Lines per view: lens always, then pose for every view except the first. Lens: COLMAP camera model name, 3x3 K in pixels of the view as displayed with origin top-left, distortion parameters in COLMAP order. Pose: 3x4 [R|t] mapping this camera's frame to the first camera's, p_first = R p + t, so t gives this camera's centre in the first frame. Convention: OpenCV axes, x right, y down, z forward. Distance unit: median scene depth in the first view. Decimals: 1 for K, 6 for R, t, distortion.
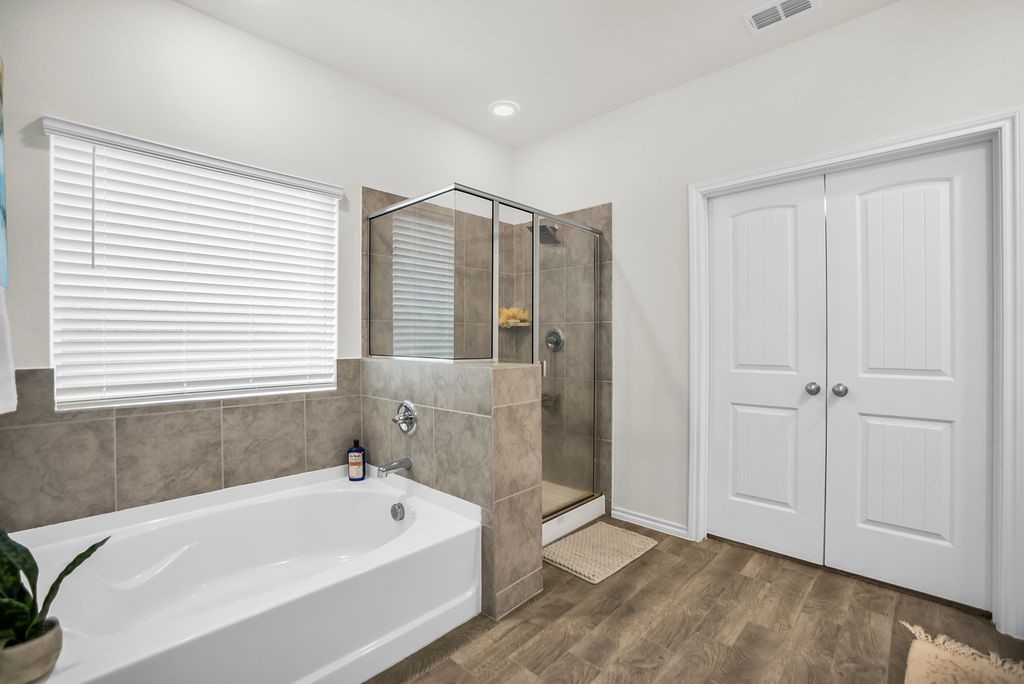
lens RADIAL K [[454.9, 0, 512.0], [0, 454.9, 342.0], [0, 0, 1]] dist [-0.000943, 0.000045]
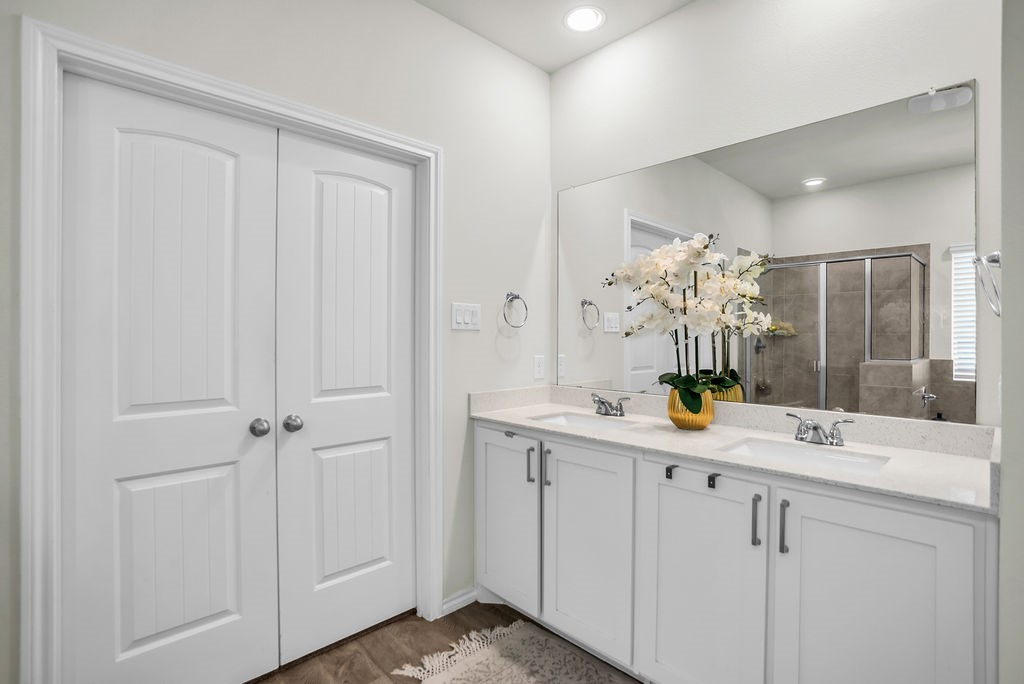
lens RADIAL K [[501.2, 0, 512.0], [0, 501.2, 342.0], [0, 0, 1]] dist [-0.004209, -0.000275]
pose [[0.059537, -0.014373, 0.998123, -0.091357], [0.003340, 0.999894, 0.014200, -0.042878], [-0.998220, 0.002489, 0.059579, 0.629185]]
